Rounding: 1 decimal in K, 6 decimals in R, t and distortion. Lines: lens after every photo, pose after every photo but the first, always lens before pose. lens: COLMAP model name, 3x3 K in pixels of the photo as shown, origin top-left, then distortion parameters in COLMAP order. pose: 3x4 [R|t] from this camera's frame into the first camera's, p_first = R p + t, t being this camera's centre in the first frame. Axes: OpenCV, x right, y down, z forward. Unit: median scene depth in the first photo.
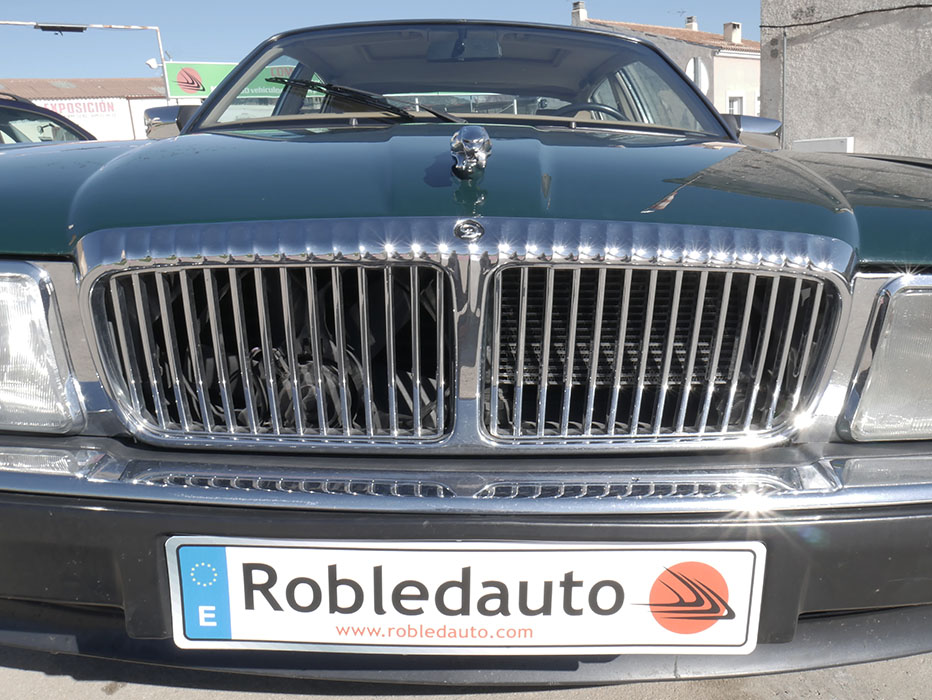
lens RADIAL K [[765.1, 0, 469.6], [0, 765.1, 340.8], [0, 0, 1]] dist [-0.055294, 0.015803]
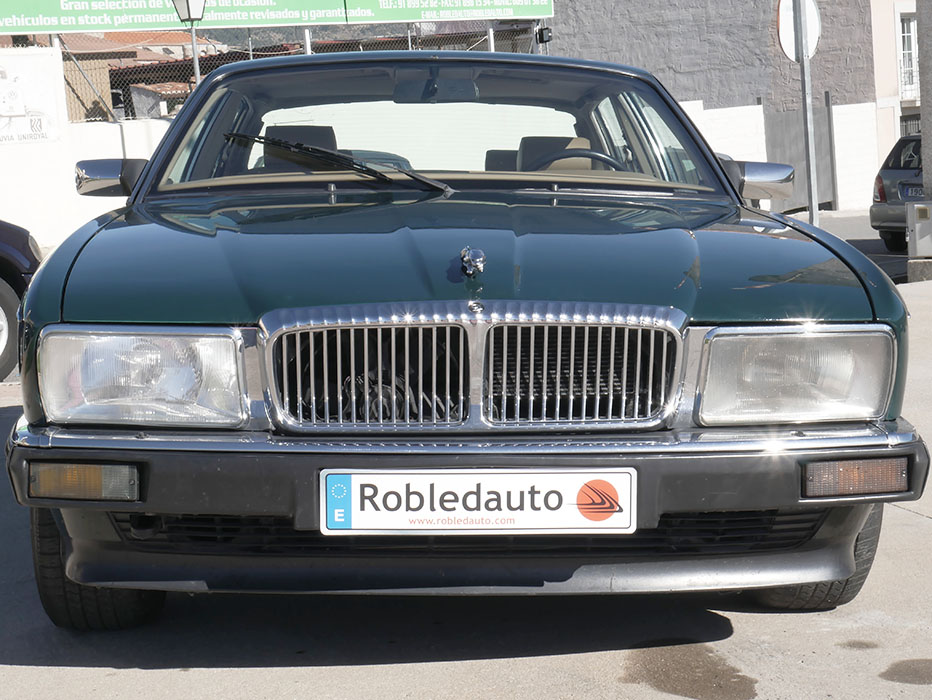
lens RADIAL K [[1768.8, 0, 461.6], [0, 1768.8, 349.9], [0, 0, 1]] dist [-0.136497, 0.000000]
pose [[0.999096, -0.016654, 0.039120, -0.210862], [0.020358, 0.995147, -0.096274, 0.385419], [-0.037327, 0.096983, 0.994586, -3.376180]]
